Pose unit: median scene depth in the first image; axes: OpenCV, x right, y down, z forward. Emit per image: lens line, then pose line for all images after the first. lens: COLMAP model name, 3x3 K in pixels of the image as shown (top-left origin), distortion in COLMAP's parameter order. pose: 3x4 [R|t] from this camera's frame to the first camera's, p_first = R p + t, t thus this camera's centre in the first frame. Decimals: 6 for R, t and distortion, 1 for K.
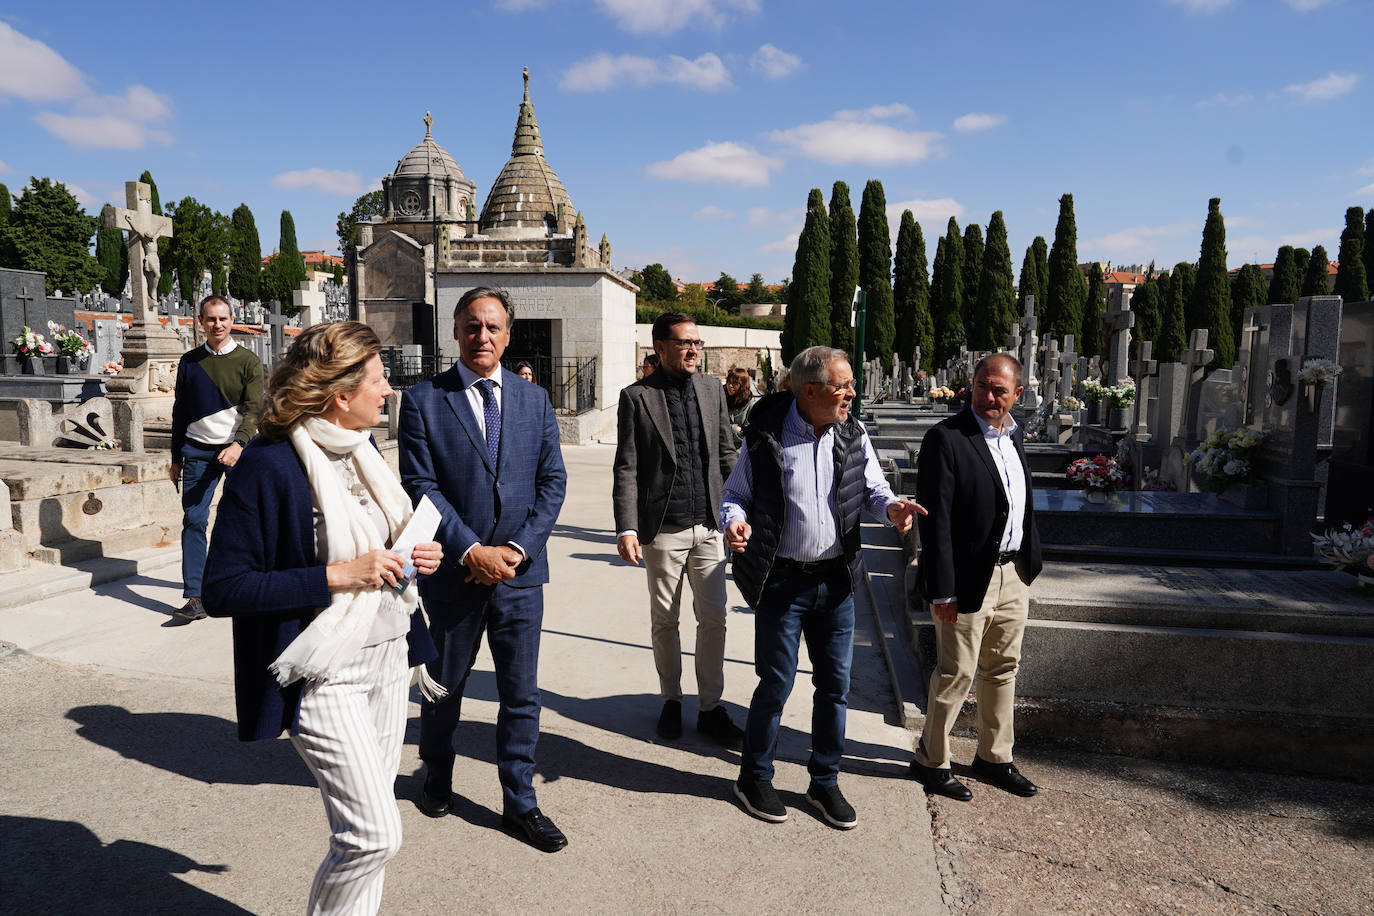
lens RADIAL K [[942.2, 0, 687.0], [0, 942.2, 458.0], [0, 0, 1]] dist [-0.005340, 0.002652]
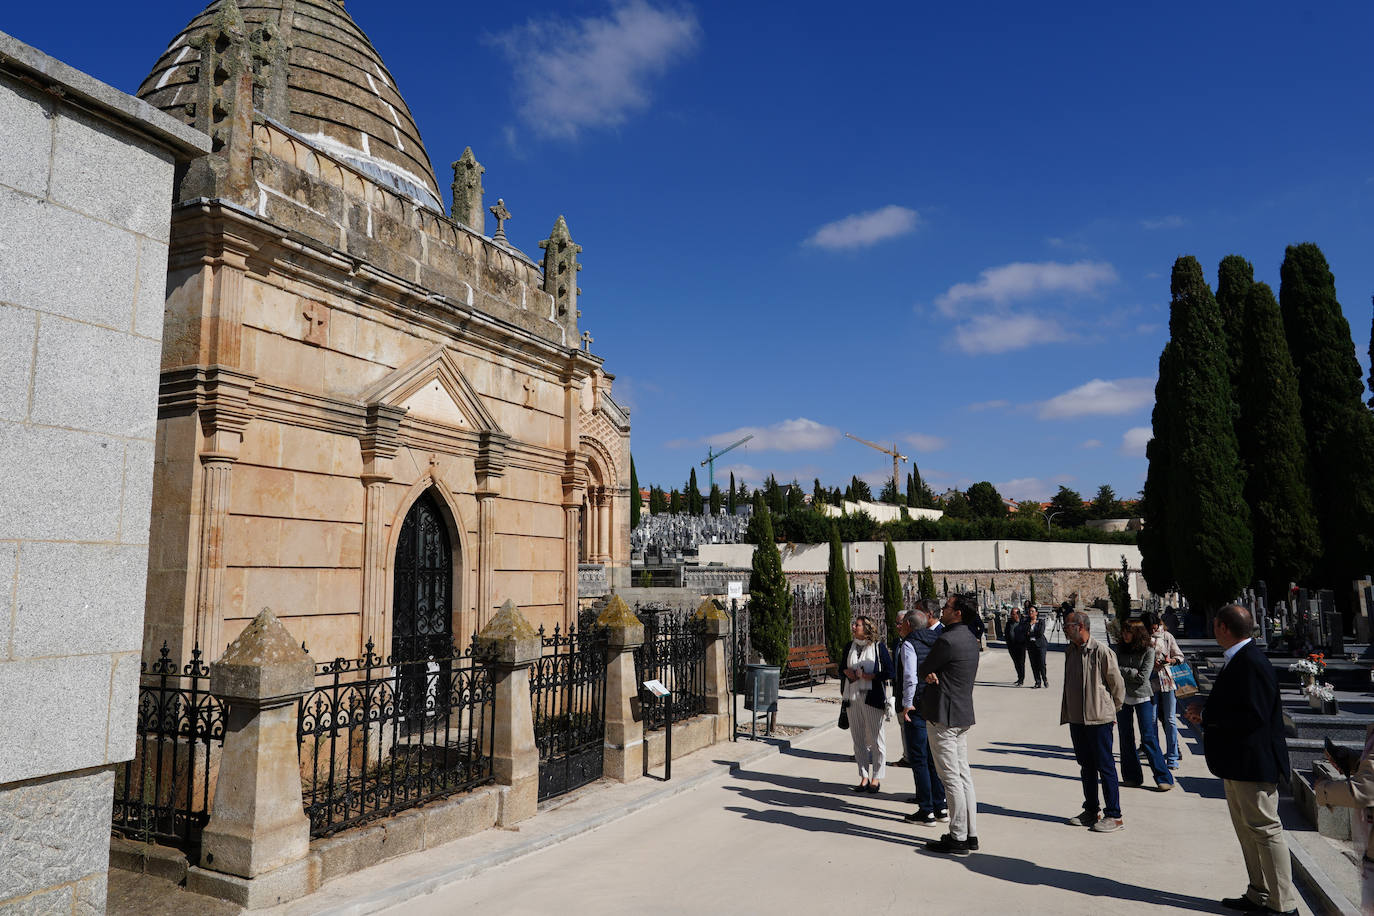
lens RADIAL K [[942.2, 0, 687.0], [0, 942.2, 458.0], [0, 0, 1]] dist [-0.005340, 0.002652]
pose [[0.938647, -0.061689, -0.339317, 0.042524], [-0.022724, 0.970671, -0.239333, -0.038640], [0.344129, 0.232360, 0.909716, 0.414999]]
